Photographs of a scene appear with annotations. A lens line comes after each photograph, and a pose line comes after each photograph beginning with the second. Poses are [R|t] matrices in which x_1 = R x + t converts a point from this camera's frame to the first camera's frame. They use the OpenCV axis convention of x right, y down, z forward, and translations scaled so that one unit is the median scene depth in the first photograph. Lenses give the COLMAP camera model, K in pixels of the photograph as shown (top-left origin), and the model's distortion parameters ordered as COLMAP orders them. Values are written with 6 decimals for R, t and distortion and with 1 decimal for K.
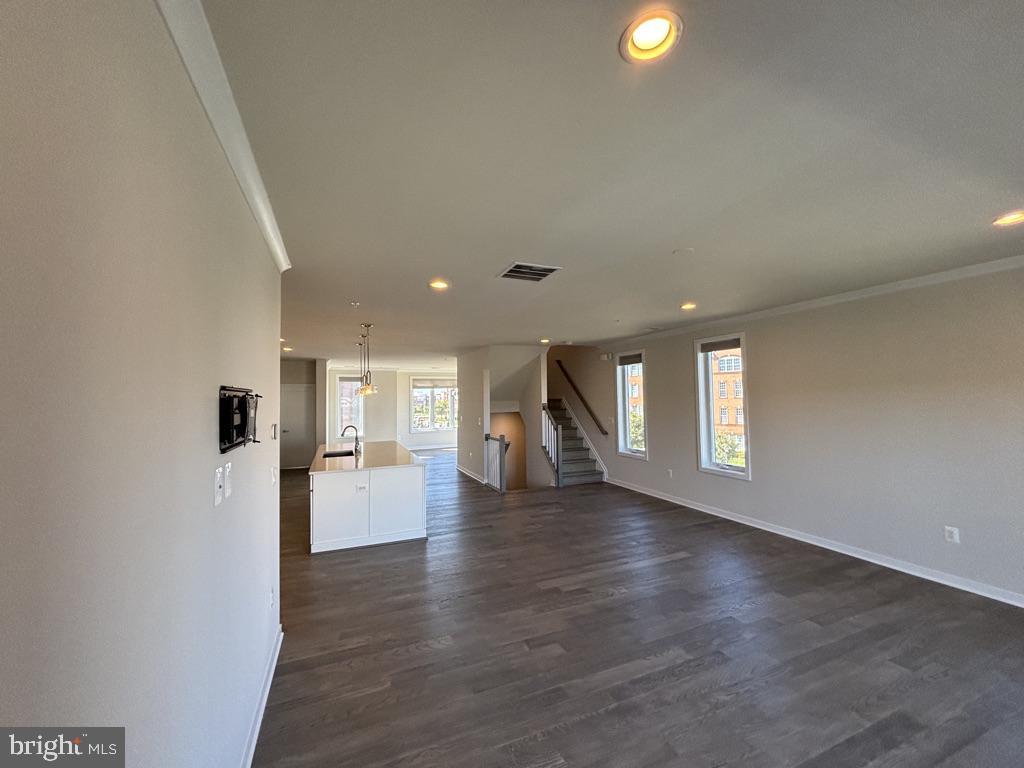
lens RADIAL K [[412.0, 0, 512.6], [0, 412.0, 382.1], [0, 0, 1]] dist [0.002729, -0.000730]
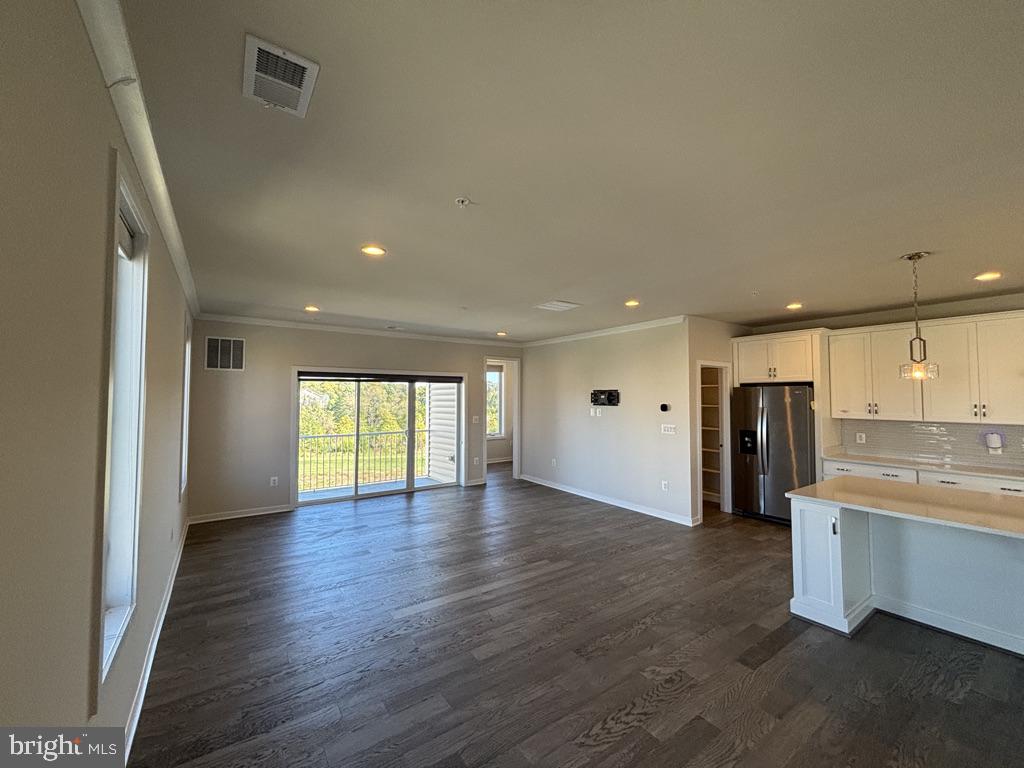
lens RADIAL K [[412.0, 0, 511.5], [0, 412.0, 381.2], [0, 0, 1]] dist [0.002729, -0.000730]
pose [[-0.978142, 0.005582, -0.207862, 0.357072], [0.021601, 0.996959, -0.074879, 0.071856], [0.206811, -0.077732, -0.975288, 1.681986]]
